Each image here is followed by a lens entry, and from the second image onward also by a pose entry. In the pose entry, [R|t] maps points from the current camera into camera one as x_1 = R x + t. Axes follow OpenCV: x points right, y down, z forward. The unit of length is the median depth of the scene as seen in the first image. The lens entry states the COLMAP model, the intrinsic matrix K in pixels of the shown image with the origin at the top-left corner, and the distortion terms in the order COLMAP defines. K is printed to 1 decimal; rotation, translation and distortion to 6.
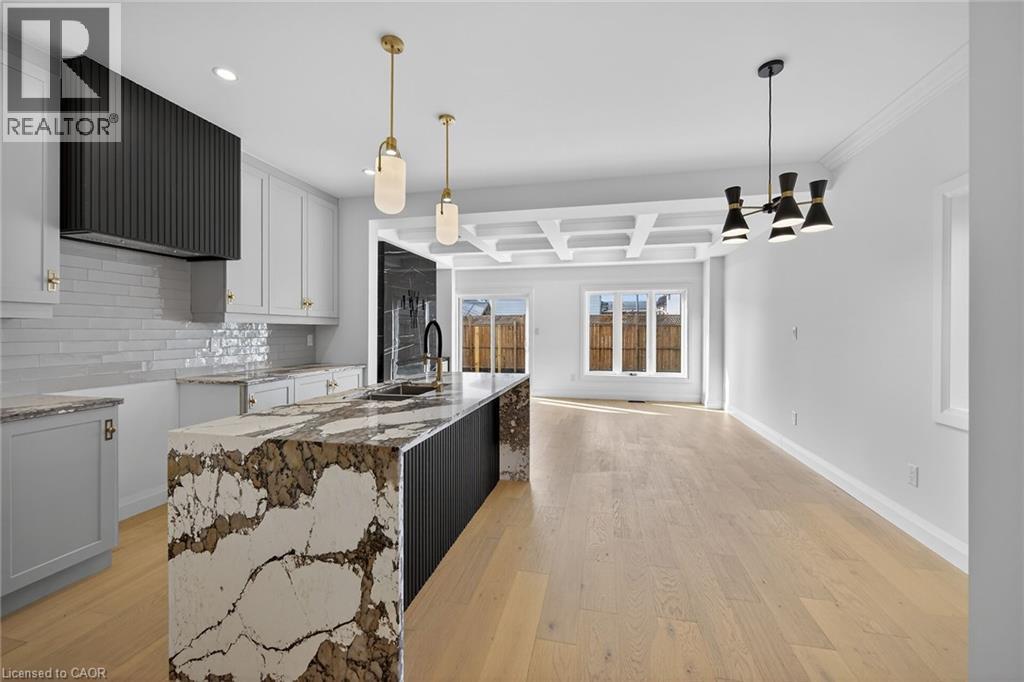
lens RADIAL K [[404.4, 0, 513.8], [0, 404.4, 330.3], [0, 0, 1]] dist [0.002534, 0.000173]
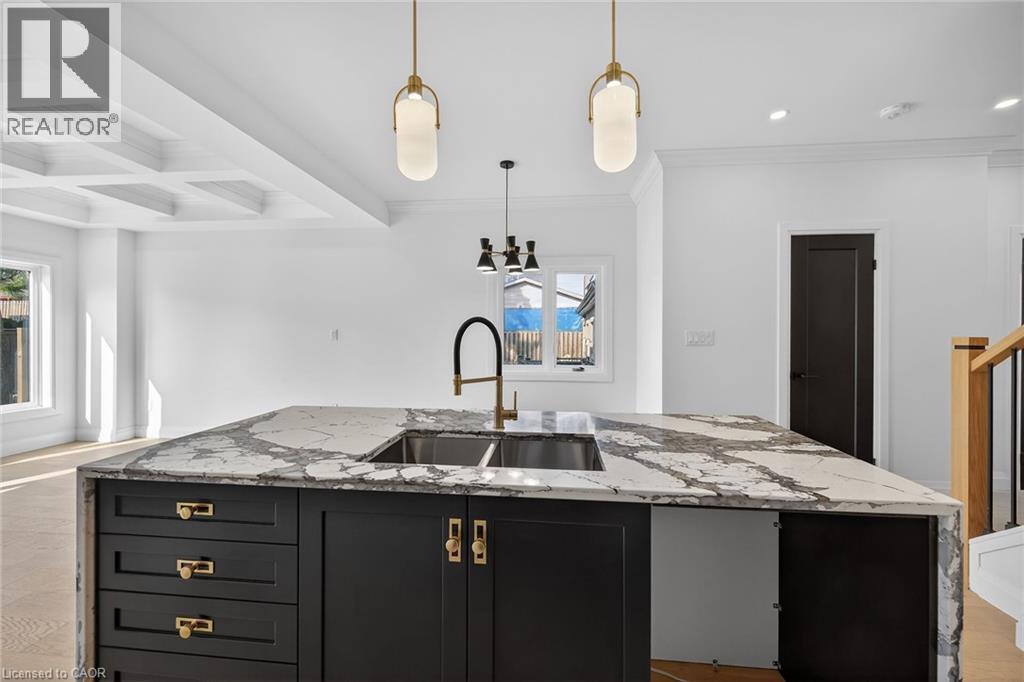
lens RADIAL K [[404.4, 0, 513.8], [0, 404.4, 330.3], [0, 0, 1]] dist [0.002534, 0.000173]
pose [[-0.127253, 0.004569, 0.991860, -0.719876], [-0.004942, 0.999974, -0.005241, -0.002556], [-0.991858, -0.005569, -0.127227, 0.938778]]
